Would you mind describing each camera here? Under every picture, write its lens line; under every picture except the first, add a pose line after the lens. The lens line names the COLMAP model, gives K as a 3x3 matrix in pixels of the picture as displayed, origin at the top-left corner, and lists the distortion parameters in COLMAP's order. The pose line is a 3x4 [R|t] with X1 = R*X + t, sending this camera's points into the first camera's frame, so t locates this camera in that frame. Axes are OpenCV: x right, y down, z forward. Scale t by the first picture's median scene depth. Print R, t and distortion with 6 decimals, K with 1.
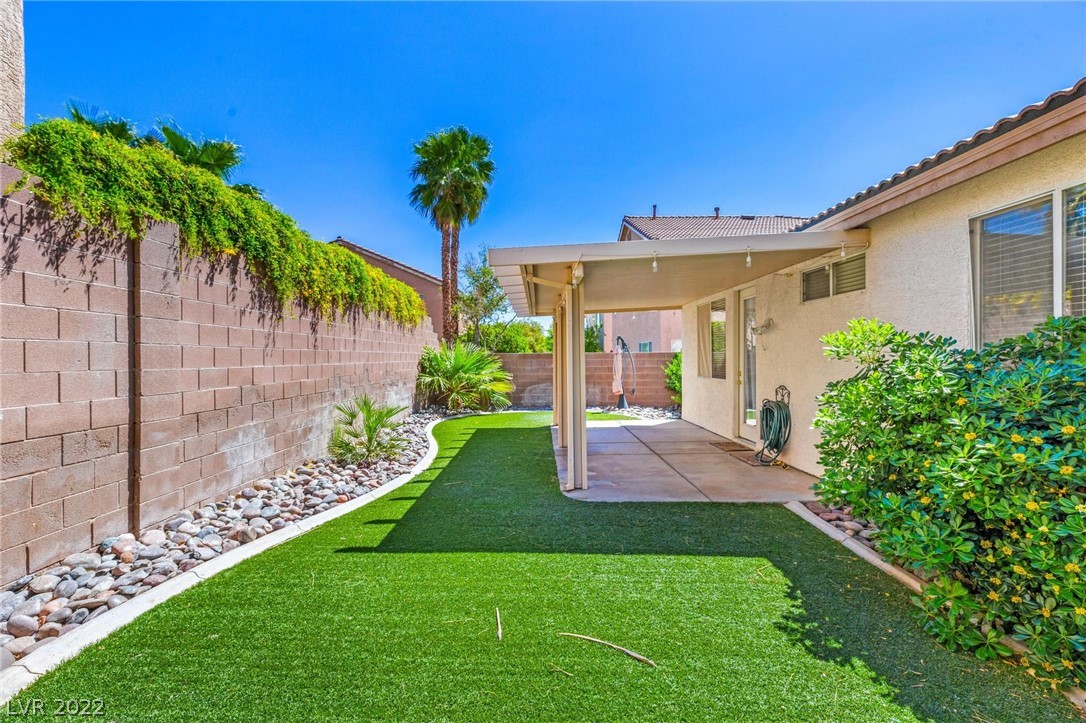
lens RADIAL K [[486.6, 0, 540.5], [0, 486.6, 356.6], [0, 0, 1]] dist [0.003709, 0.000557]
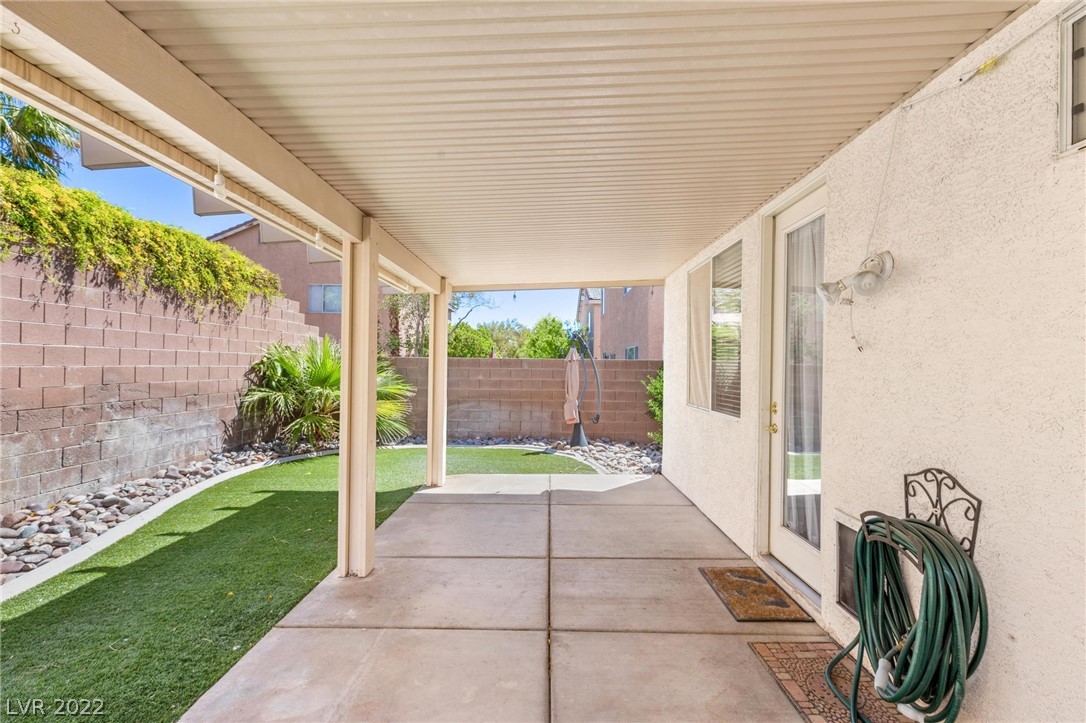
lens RADIAL K [[486.6, 0, 541.7], [0, 486.6, 363.4], [0, 0, 1]] dist [0.003709, 0.000557]
pose [[0.999631, 0.017291, -0.020948, 0.282471], [-0.017371, 0.999842, -0.003677, 0.001442], [0.020881, 0.004040, 0.999774, 0.750164]]
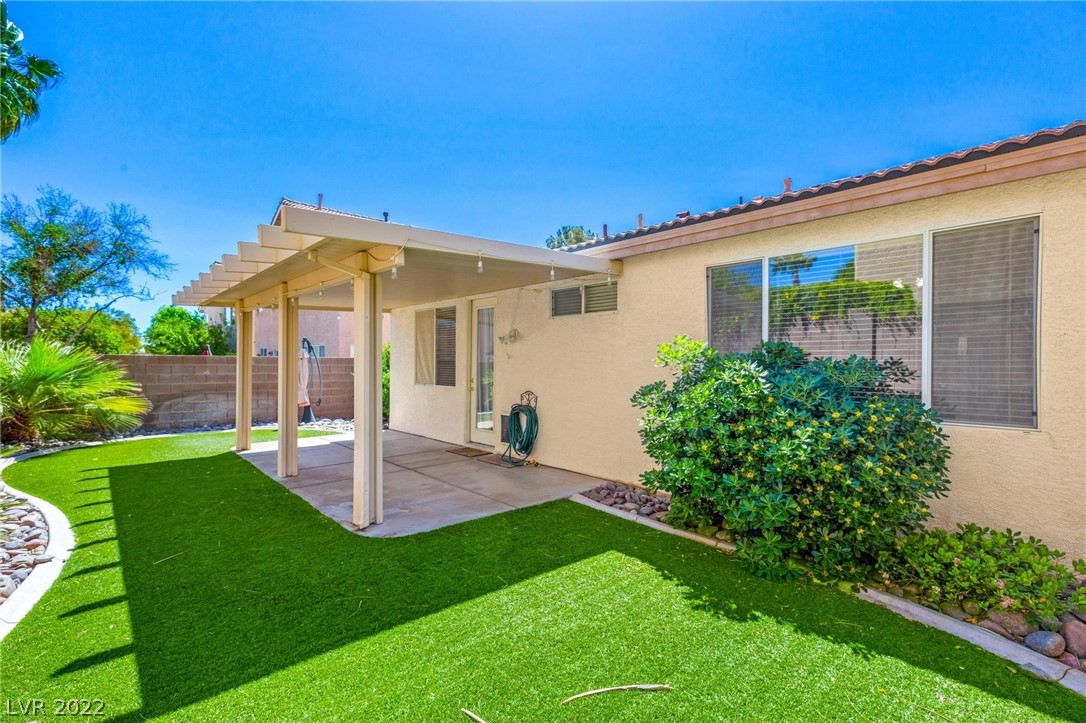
lens RADIAL K [[486.6, 0, 542.9], [0, 486.6, 362.7], [0, 0, 1]] dist [0.003709, 0.000557]
pose [[0.736919, 0.012374, 0.675868, -0.236061], [-0.012298, 0.999912, -0.004898, 0.000717], [-0.675870, -0.004702, 0.737006, 0.181823]]
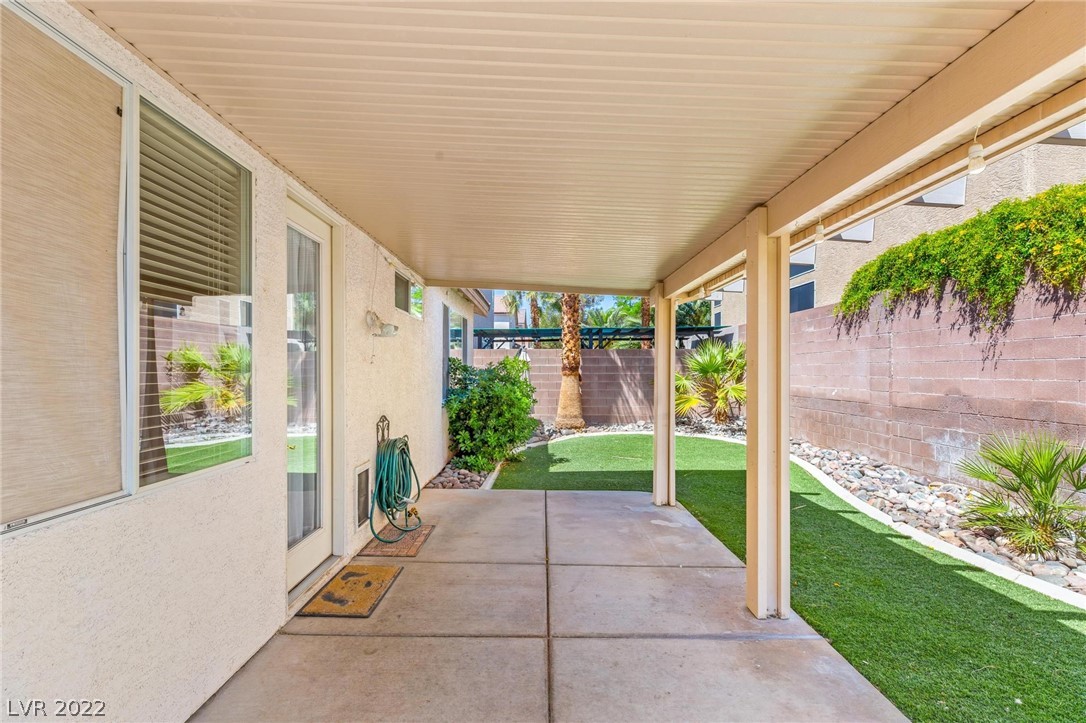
lens RADIAL K [[486.6, 0, 543.2], [0, 486.6, 369.3], [0, 0, 1]] dist [0.003709, 0.000557]
pose [[-0.999972, 0.007147, 0.002306, 0.285607], [0.007138, 0.999966, -0.004065, -0.002116], [-0.002335, -0.004048, -0.999989, 1.788799]]
